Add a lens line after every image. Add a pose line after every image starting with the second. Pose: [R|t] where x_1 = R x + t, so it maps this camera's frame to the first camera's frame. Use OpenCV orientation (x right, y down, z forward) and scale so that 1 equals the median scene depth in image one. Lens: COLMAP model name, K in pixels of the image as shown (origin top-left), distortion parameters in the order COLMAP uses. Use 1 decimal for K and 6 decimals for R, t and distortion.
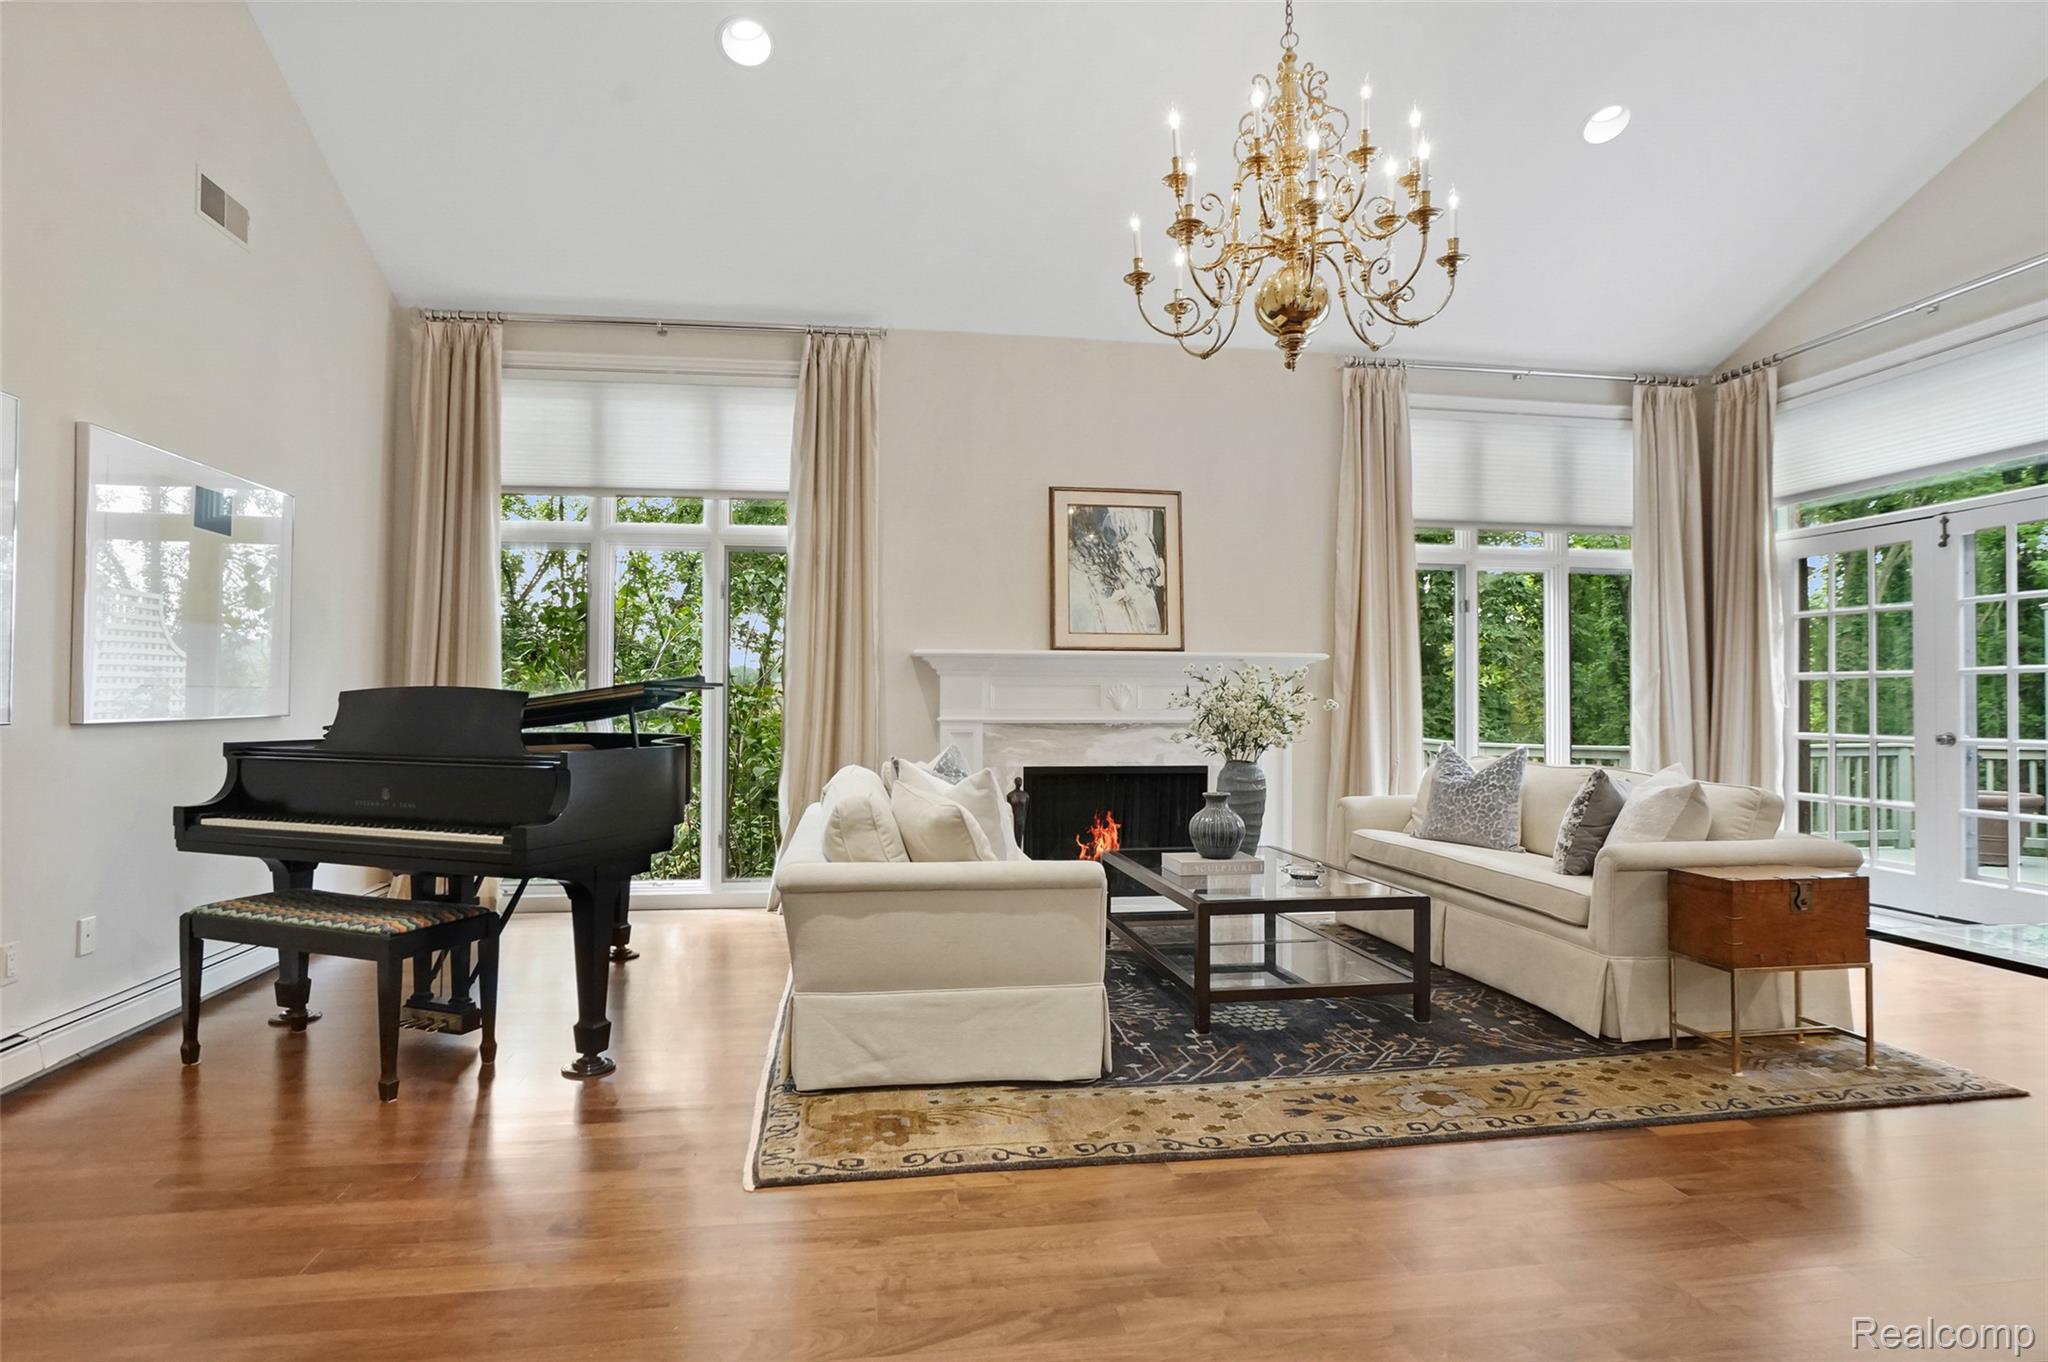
lens RADIAL K [[1097.7, 0, 1063.5], [0, 1097.7, 673.2], [0, 0, 1]] dist [-0.037567, 0.027566]
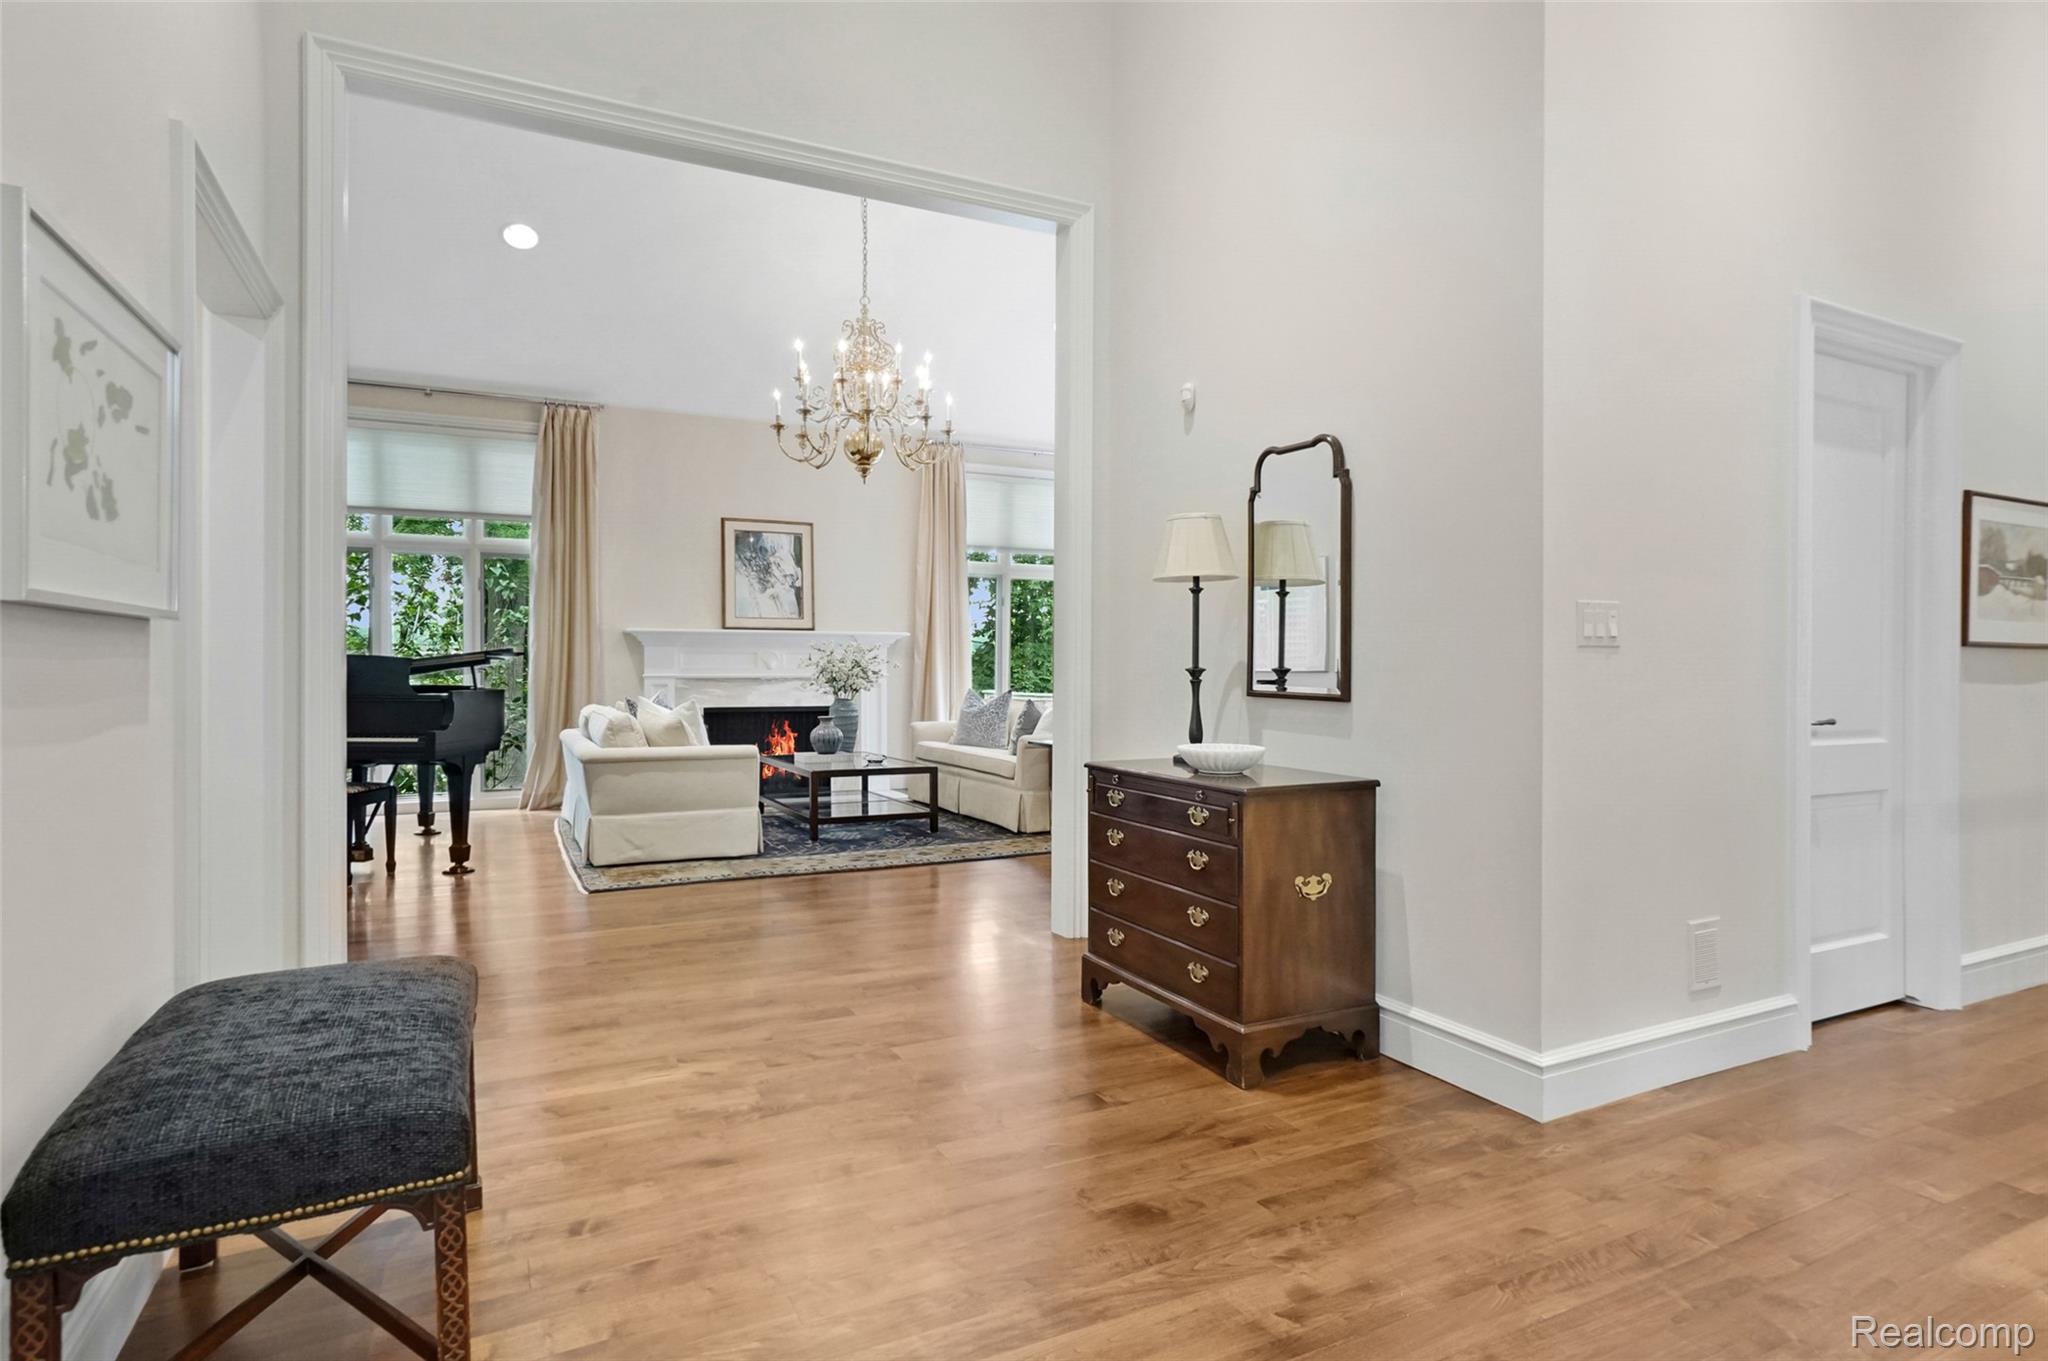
lens RADIAL K [[1097.7, 0, 1063.5], [0, 1097.7, 672.7], [0, 0, 1]] dist [-0.037567, 0.027566]
pose [[0.953959, -0.002929, 0.299924, -0.020326], [-0.007102, 0.999451, 0.032349, -0.016826], [-0.299854, -0.032990, 0.953415, -0.708316]]
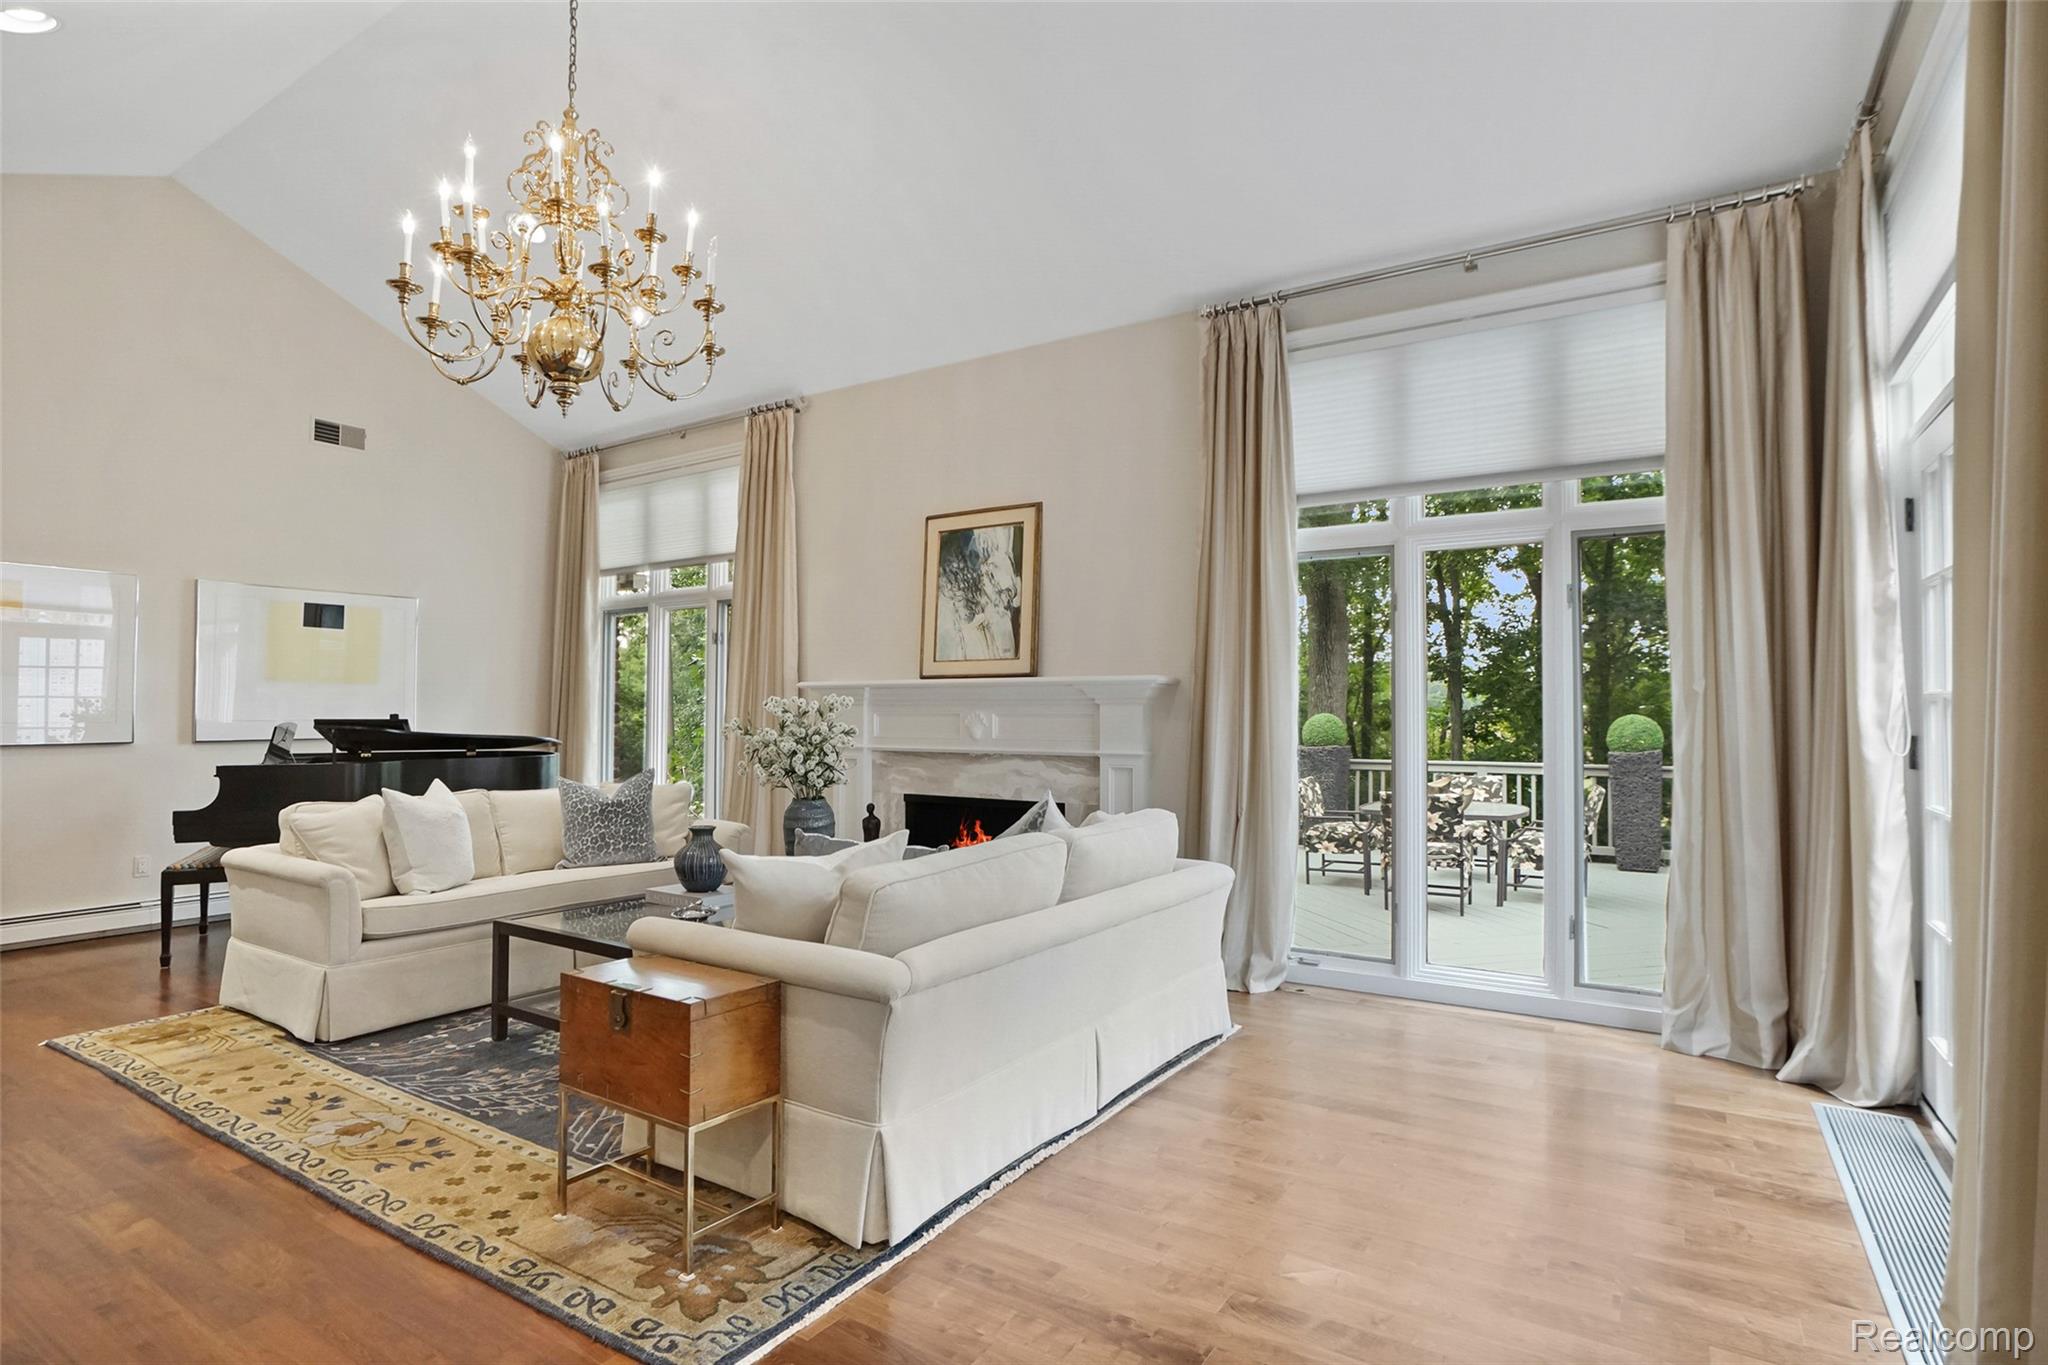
lens RADIAL K [[1059.8, 0, 999.8], [0, 1059.8, 690.2], [0, 0, 1]] dist [-0.051835, 0.026578]
pose [[0.735020, -0.019444, -0.677766, 0.901604], [0.015254, 0.999810, -0.012140, 0.002296], [0.677874, -0.001416, 0.735177, 0.434505]]
